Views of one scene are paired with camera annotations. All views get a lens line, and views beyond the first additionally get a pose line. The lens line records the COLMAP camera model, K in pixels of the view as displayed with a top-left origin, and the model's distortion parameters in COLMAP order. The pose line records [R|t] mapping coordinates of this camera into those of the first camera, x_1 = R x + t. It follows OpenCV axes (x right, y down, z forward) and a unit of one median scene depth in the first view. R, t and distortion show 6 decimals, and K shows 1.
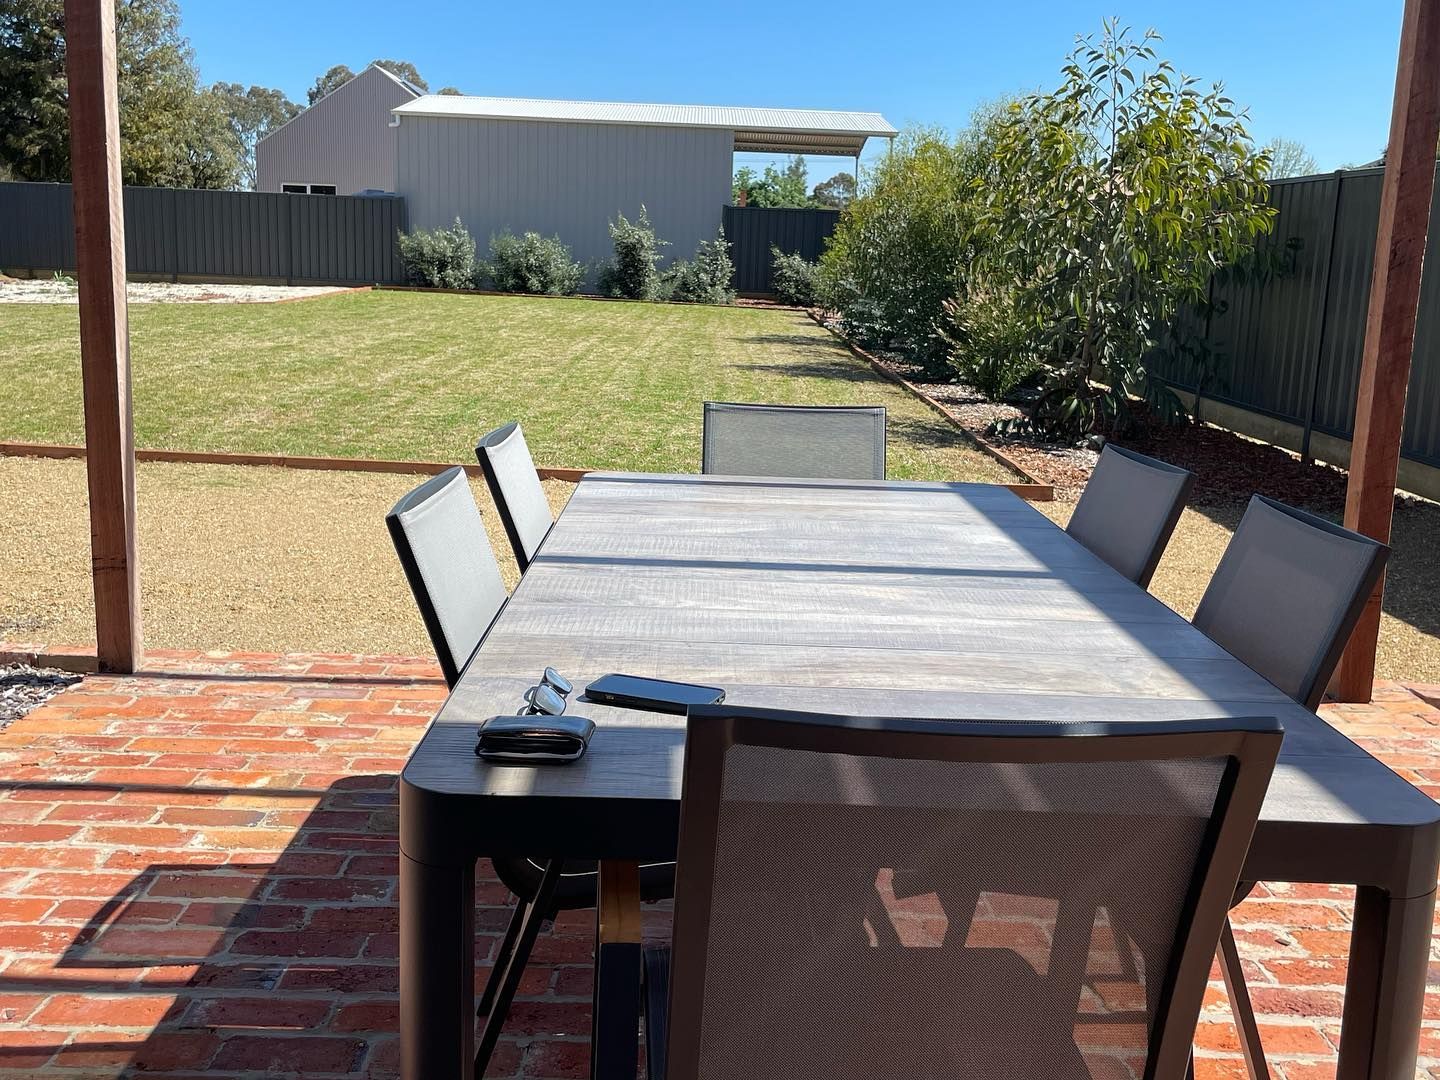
lens RADIAL K [[1530.8, 0, 723.4], [0, 1530.8, 538.7], [0, 0, 1]] dist [0.037935, 0.000000]
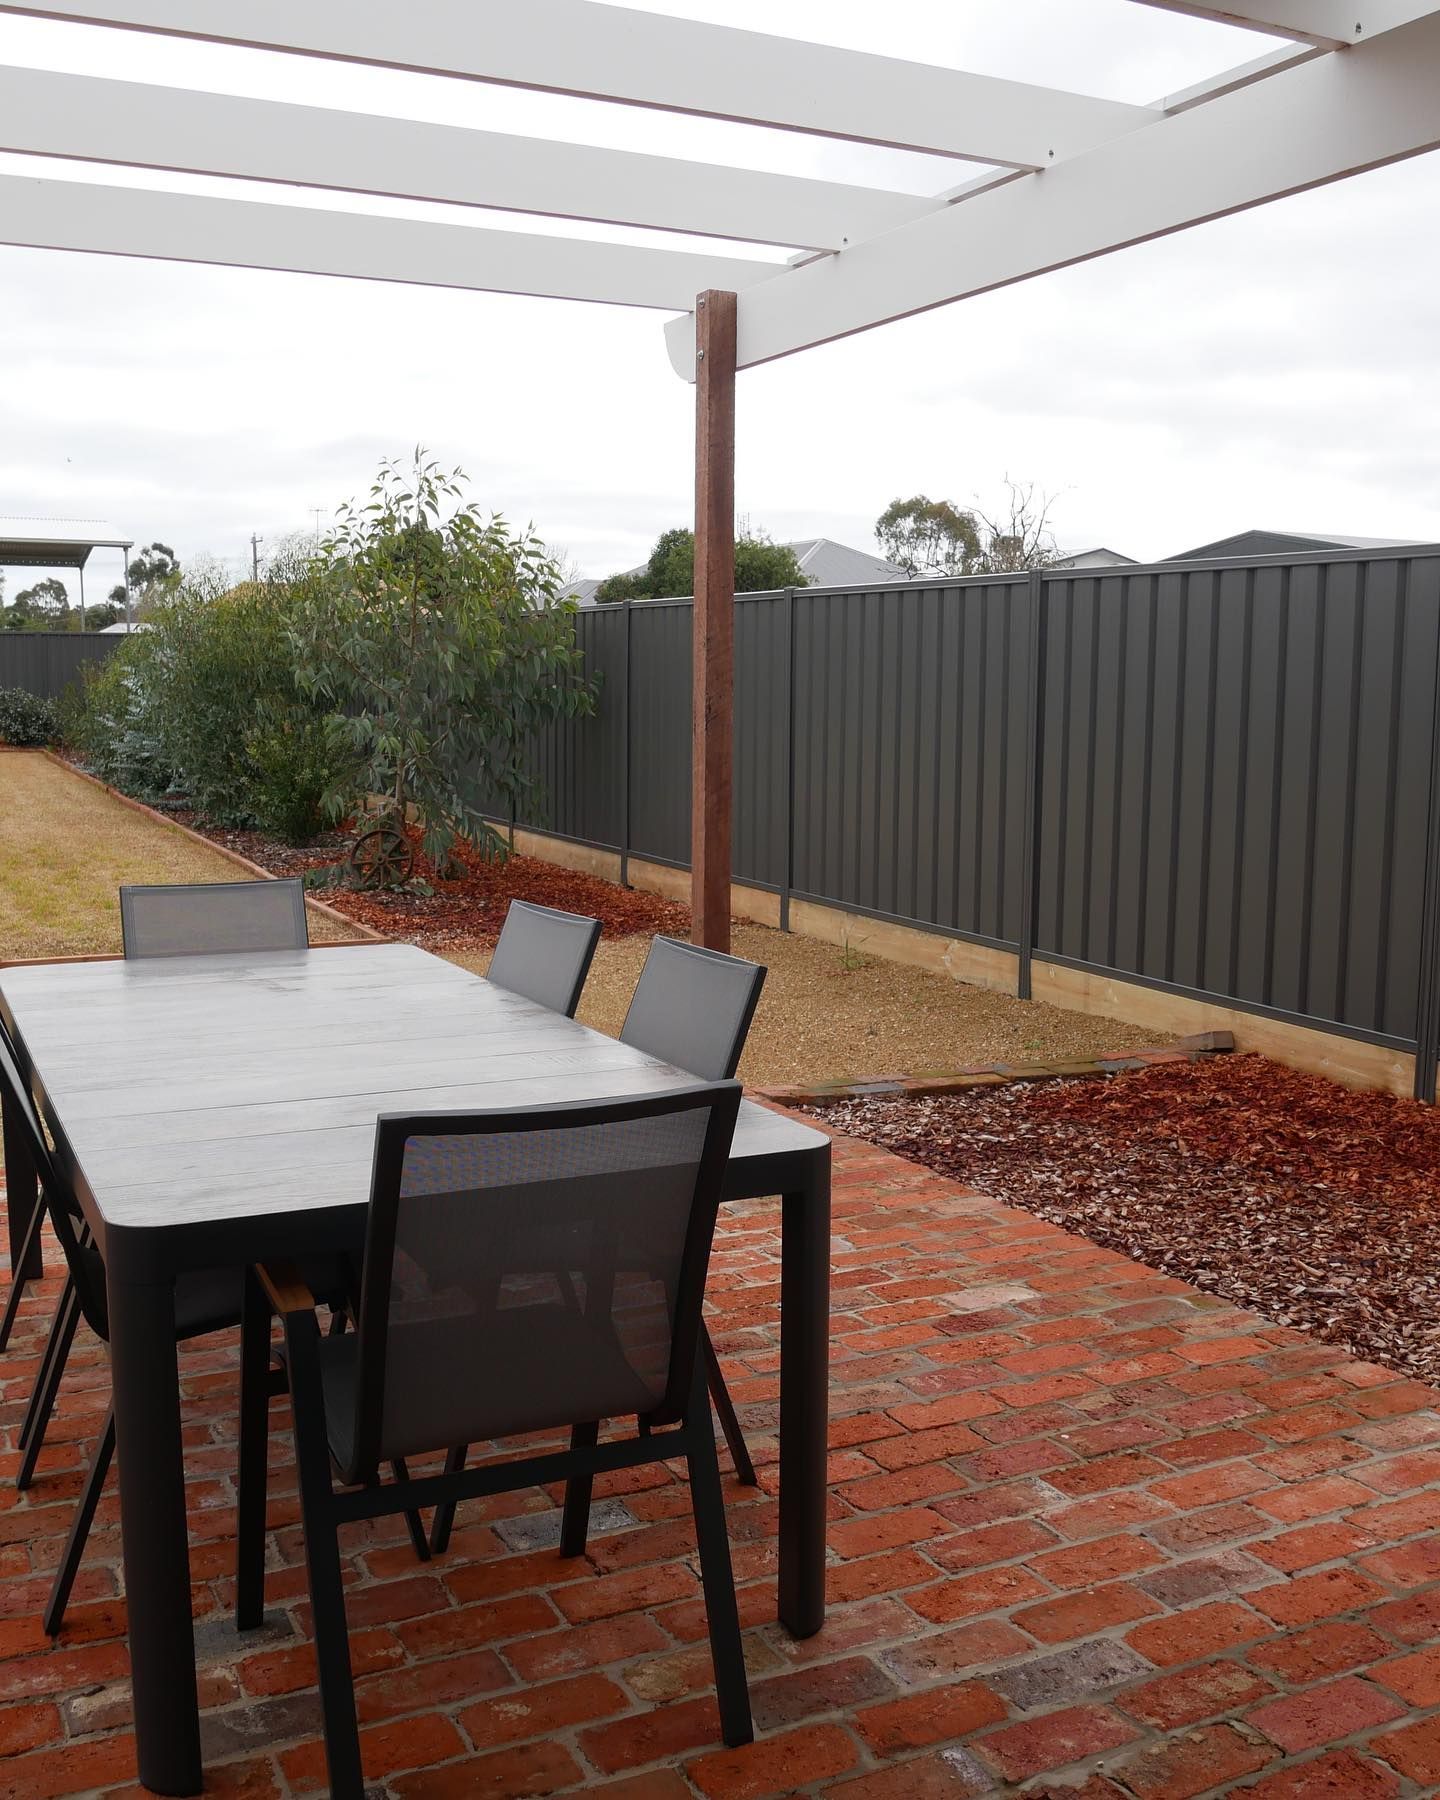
lens RADIAL K [[1767.0, 0, 720.5], [0, 1767.0, 902.6], [0, 0, 1]] dist [-0.004656, 0.000000]
pose [[0.908035, -0.082106, 0.410770, -0.104023], [0.103704, 0.994140, -0.030531, -0.002828], [-0.405856, 0.070322, 0.911228, -0.177854]]
